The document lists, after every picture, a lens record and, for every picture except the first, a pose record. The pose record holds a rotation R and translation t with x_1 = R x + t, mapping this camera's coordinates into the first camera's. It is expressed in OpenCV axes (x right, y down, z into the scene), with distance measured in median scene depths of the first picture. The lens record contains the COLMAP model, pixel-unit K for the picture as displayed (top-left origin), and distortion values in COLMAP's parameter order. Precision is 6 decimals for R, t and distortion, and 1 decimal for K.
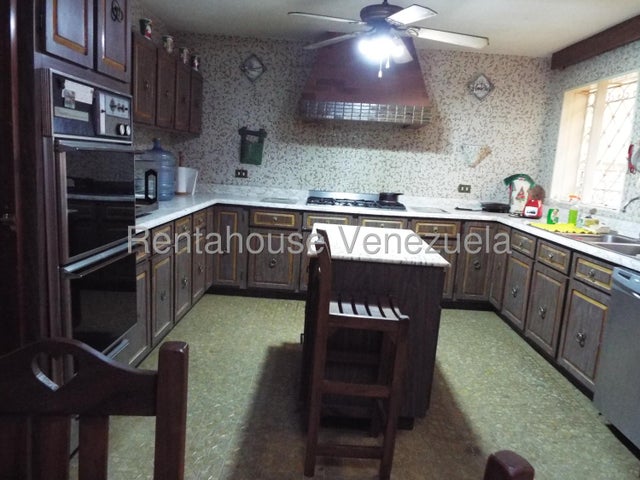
lens RADIAL K [[459.0, 0, 320.0], [0, 459.0, 240.0], [0, 0, 1]] dist [-0.009242, -0.006220]
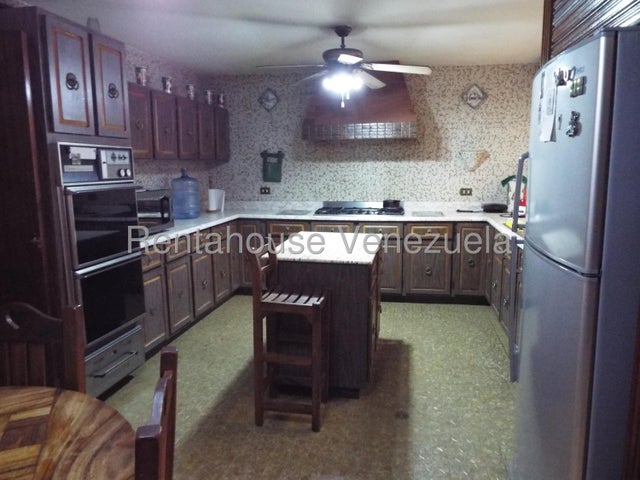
lens RADIAL K [[459.0, 0, 320.0], [0, 459.0, 240.0], [0, 0, 1]] dist [-0.009242, -0.006220]
pose [[0.981717, -0.041438, -0.185779, 0.197808], [0.038954, 0.999096, -0.017005, 0.005490], [0.186315, 0.009457, 0.982444, -0.125973]]
